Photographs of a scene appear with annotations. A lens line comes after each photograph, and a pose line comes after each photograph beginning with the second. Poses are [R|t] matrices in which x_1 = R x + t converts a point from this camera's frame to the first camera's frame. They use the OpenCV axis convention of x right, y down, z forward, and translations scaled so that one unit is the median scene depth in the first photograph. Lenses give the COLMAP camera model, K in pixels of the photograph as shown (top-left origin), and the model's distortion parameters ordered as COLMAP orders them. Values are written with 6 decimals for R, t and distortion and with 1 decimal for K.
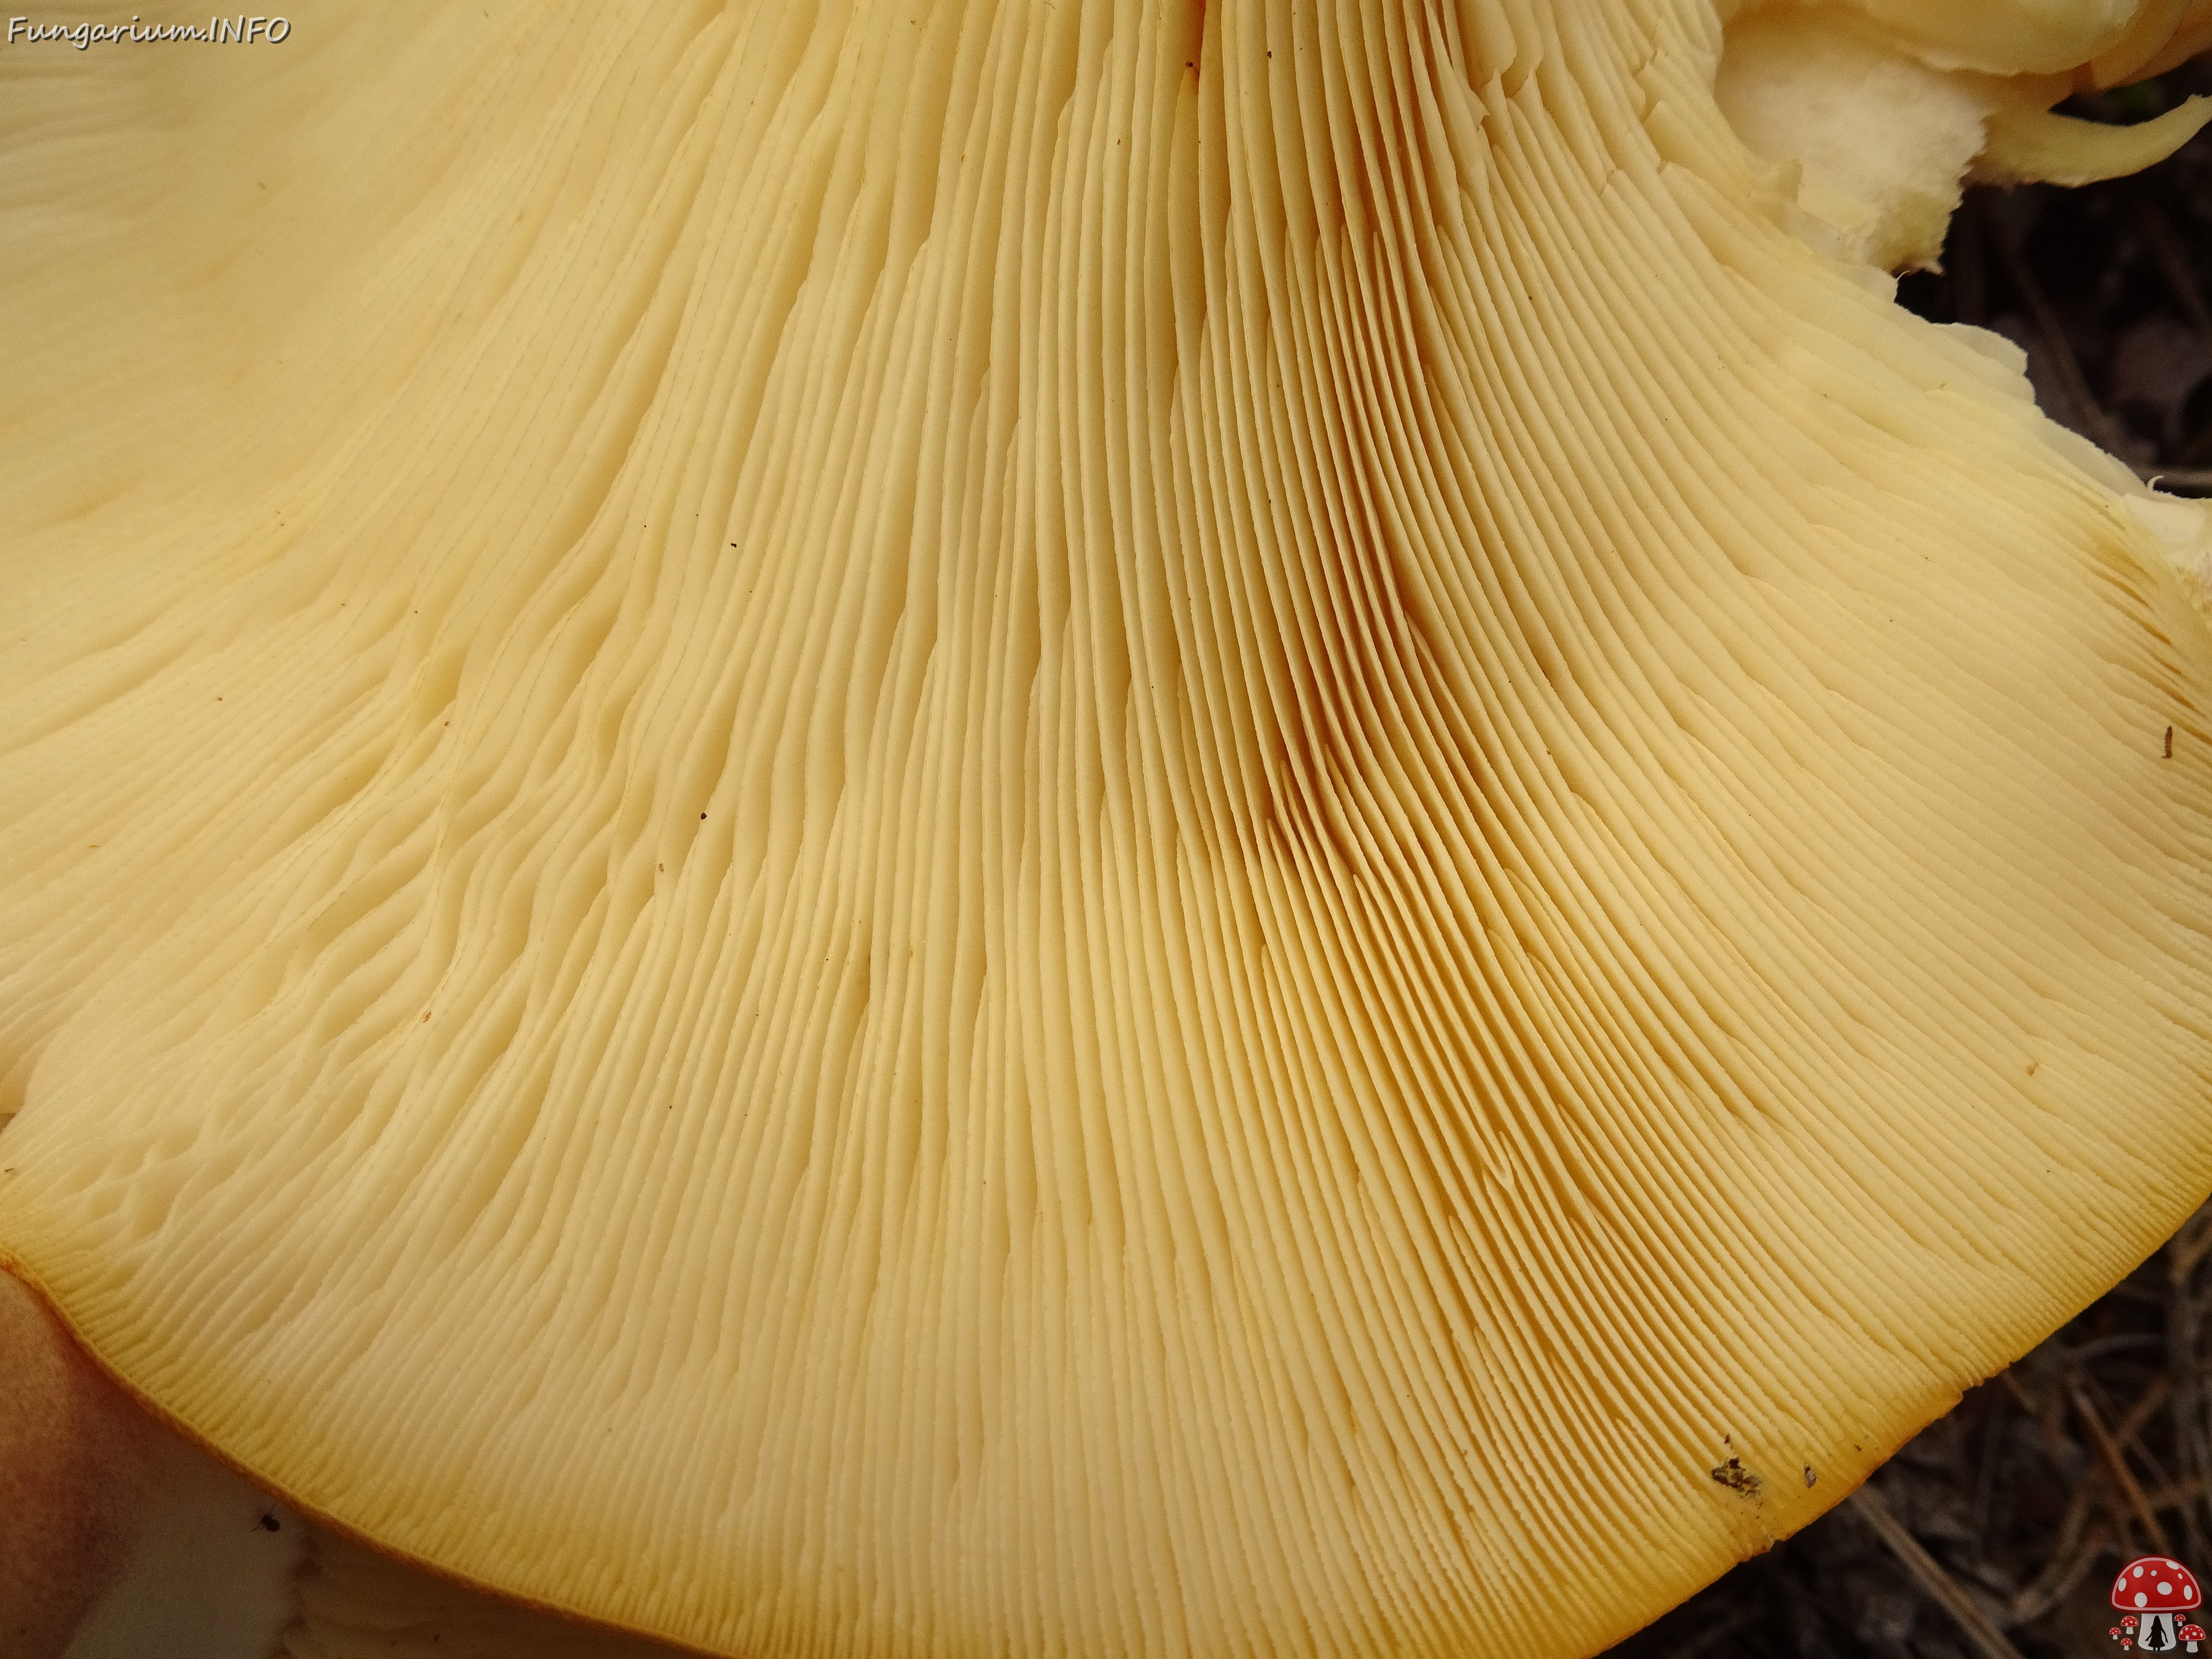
lens RADIAL K [[1557.6, 0, 1101.9], [0, 1557.6, 819.5], [0, 0, 1]] dist [0.016606, -0.016804]
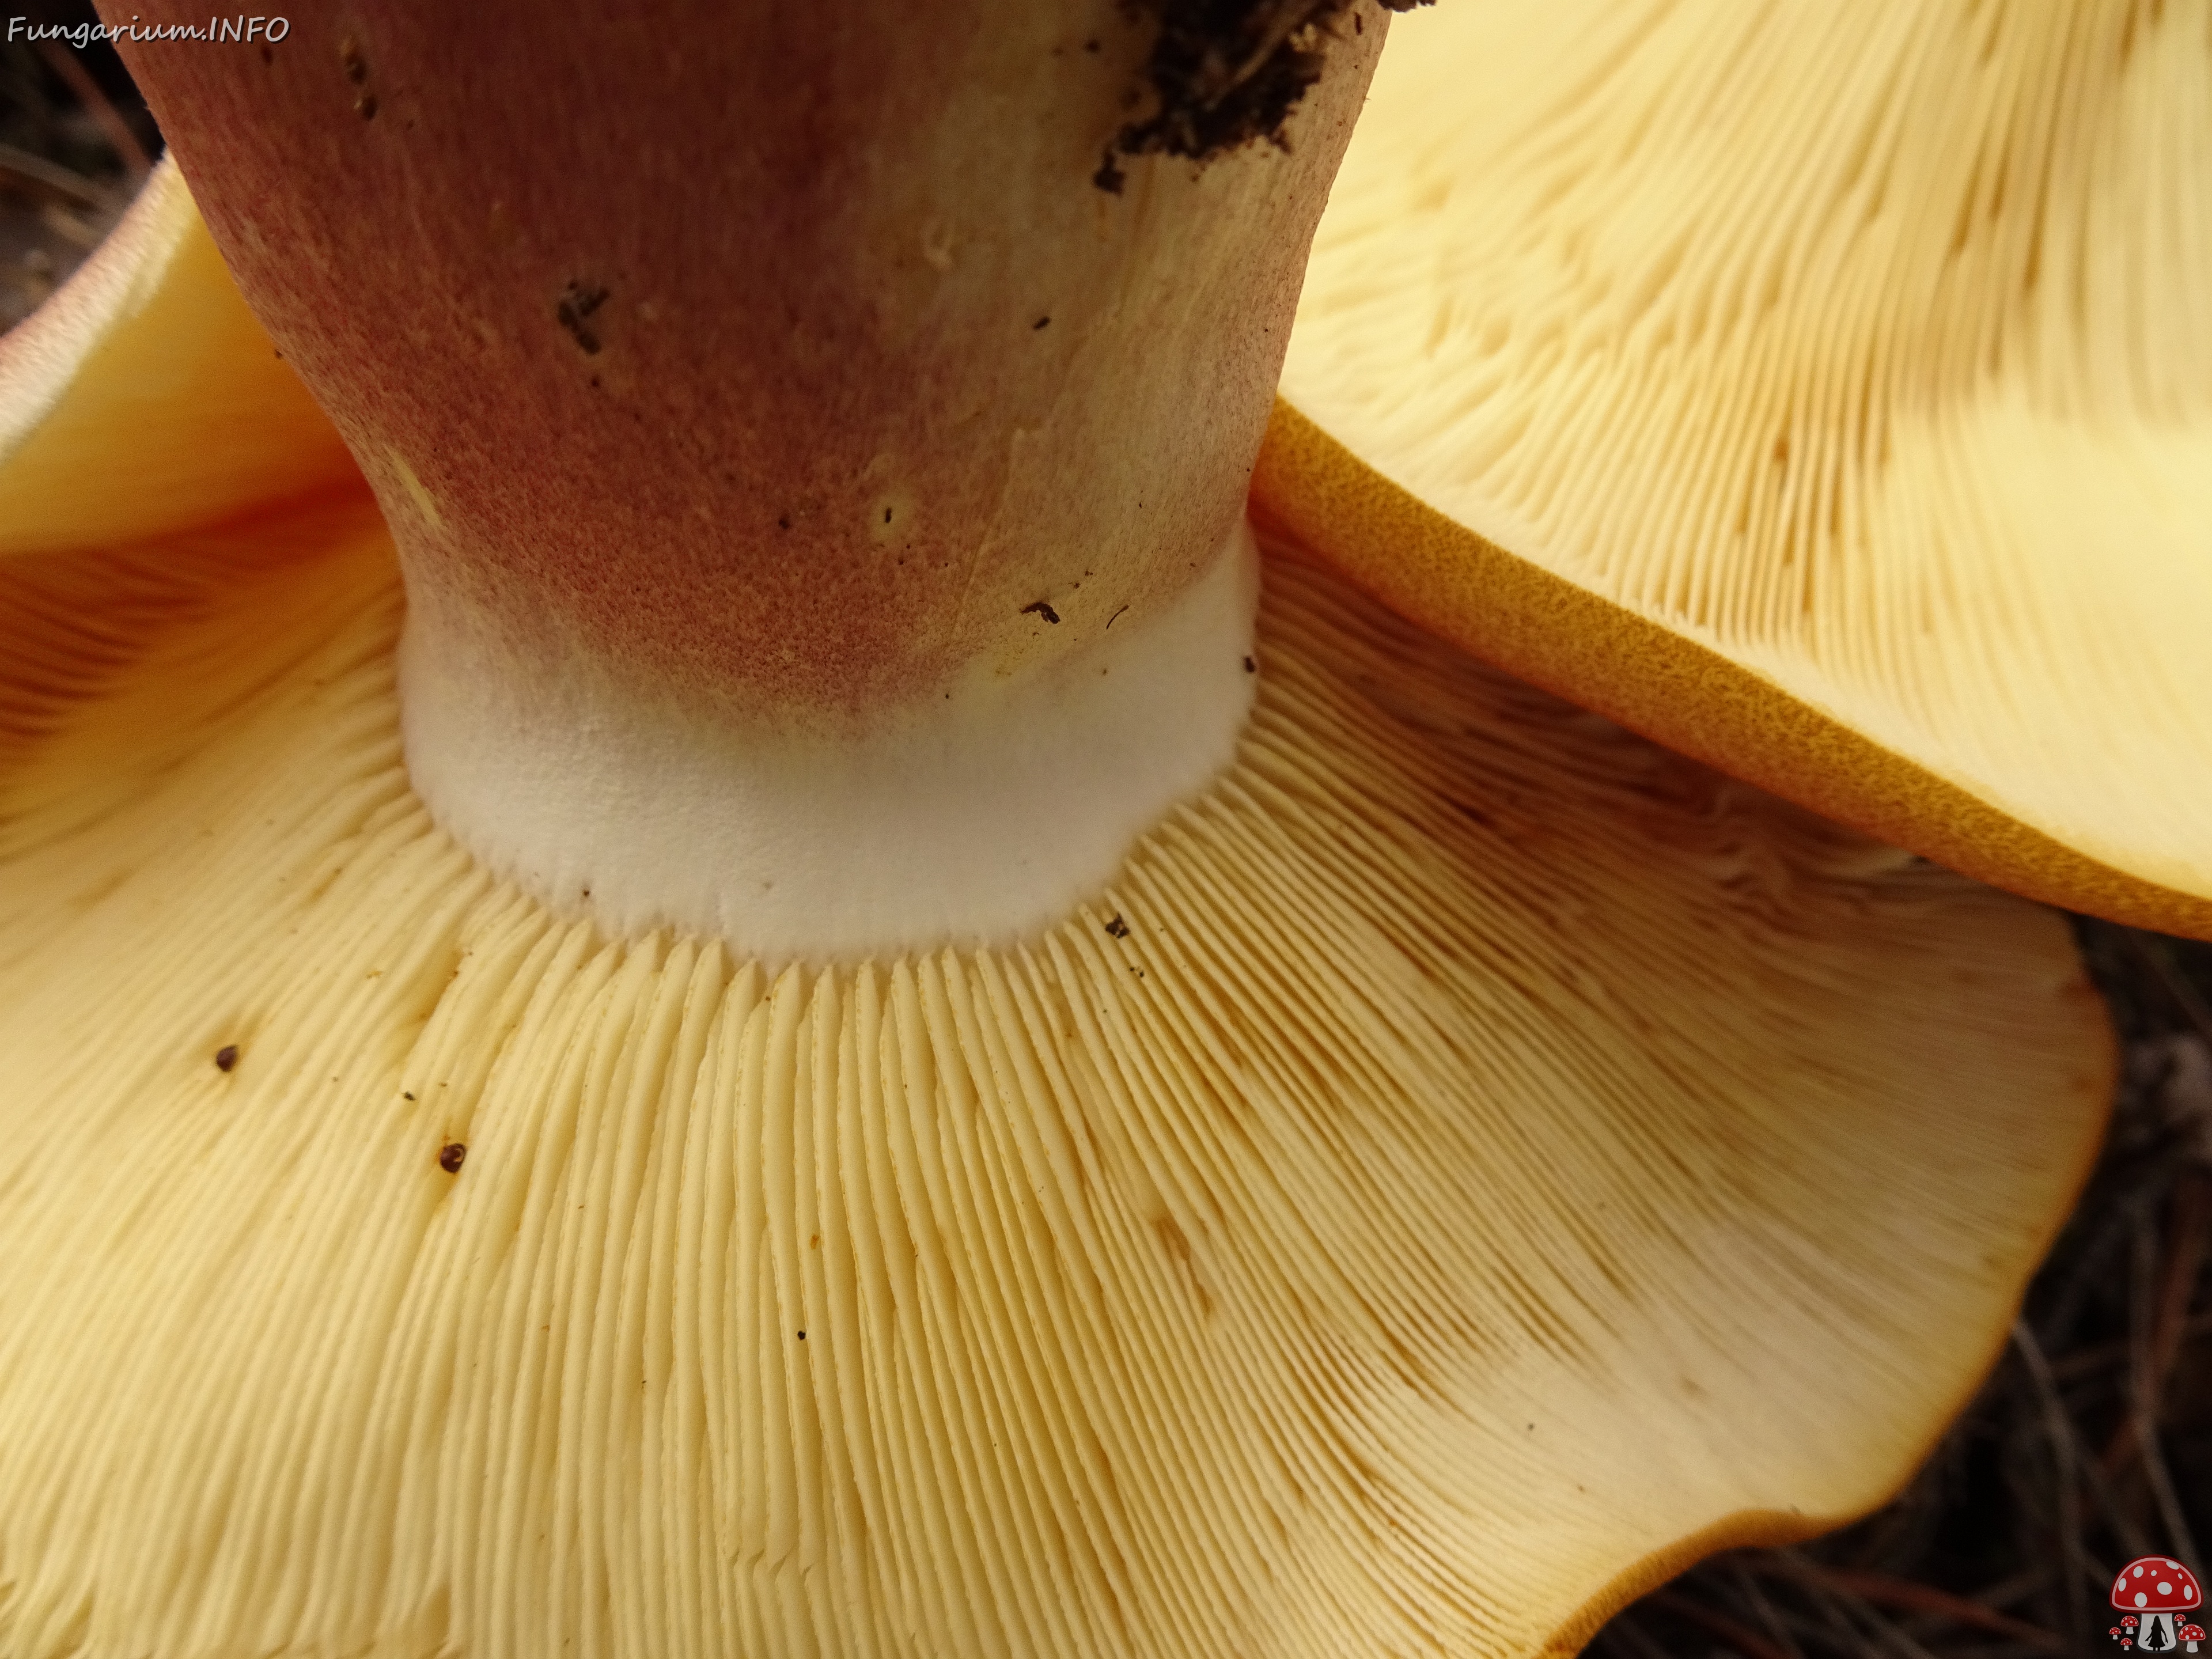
lens RADIAL K [[1557.6, 0, 1097.8], [0, 1557.6, 843.0], [0, 0, 1]] dist [0.016606, -0.016804]
pose [[0.961164, 0.240438, -0.135471, -0.409164], [-0.267088, 0.934001, -0.237288, 0.784518], [0.069477, 0.264256, 0.961947, -0.053674]]
